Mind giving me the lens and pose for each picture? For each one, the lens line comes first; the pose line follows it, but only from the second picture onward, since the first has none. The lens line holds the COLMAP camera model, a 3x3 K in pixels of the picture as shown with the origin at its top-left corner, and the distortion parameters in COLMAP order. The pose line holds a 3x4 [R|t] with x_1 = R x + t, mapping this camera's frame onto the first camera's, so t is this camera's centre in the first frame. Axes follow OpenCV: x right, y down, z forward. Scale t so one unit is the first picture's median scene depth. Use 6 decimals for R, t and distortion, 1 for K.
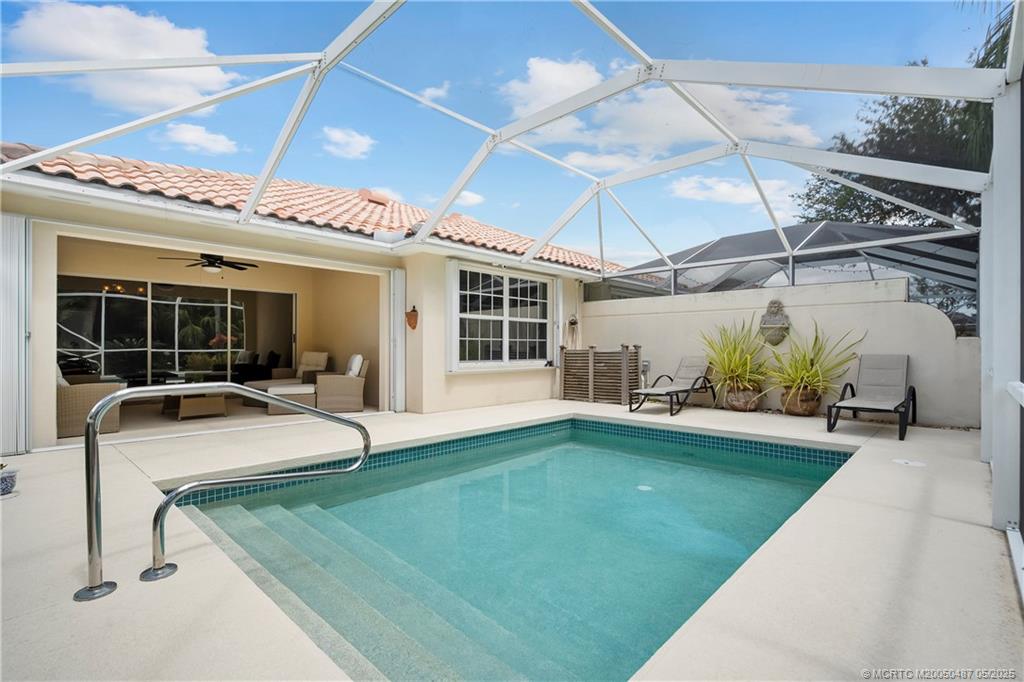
lens RADIAL K [[473.8, 0, 510.8], [0, 473.8, 349.6], [0, 0, 1]] dist [-0.009935, -0.000005]
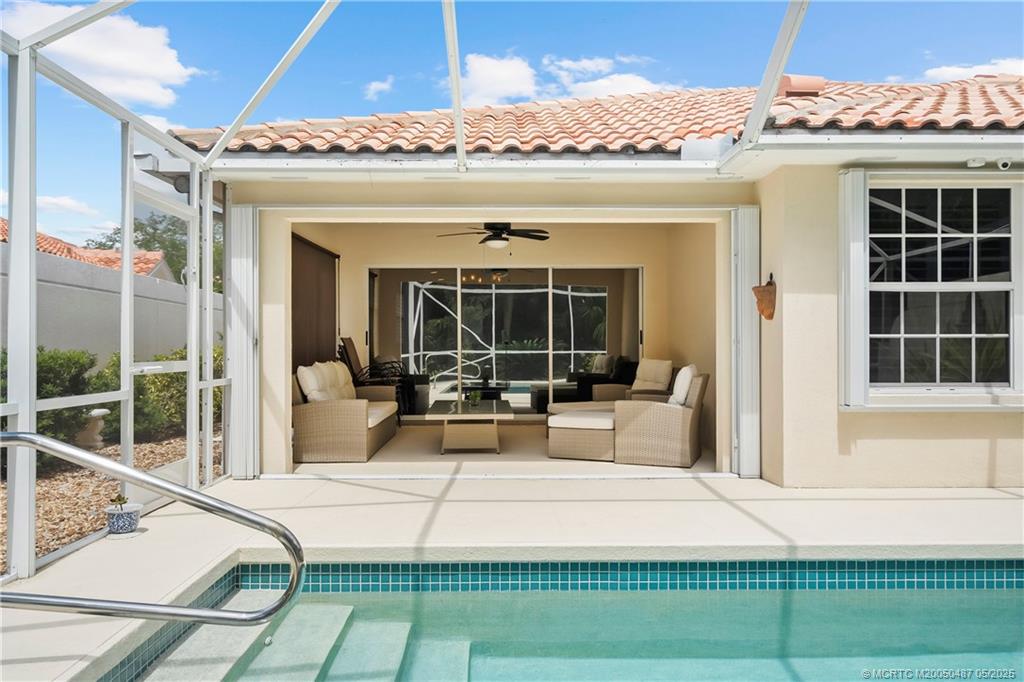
lens RADIAL K [[735.0, 0, 509.5], [0, 735.0, 337.0], [0, 0, 1]] dist [0.003688, -0.005956]
pose [[0.699450, -0.012178, -0.714577, 0.162276], [0.002699, 0.999893, -0.014399, -0.013099], [0.714676, 0.008143, 0.699408, 0.239584]]
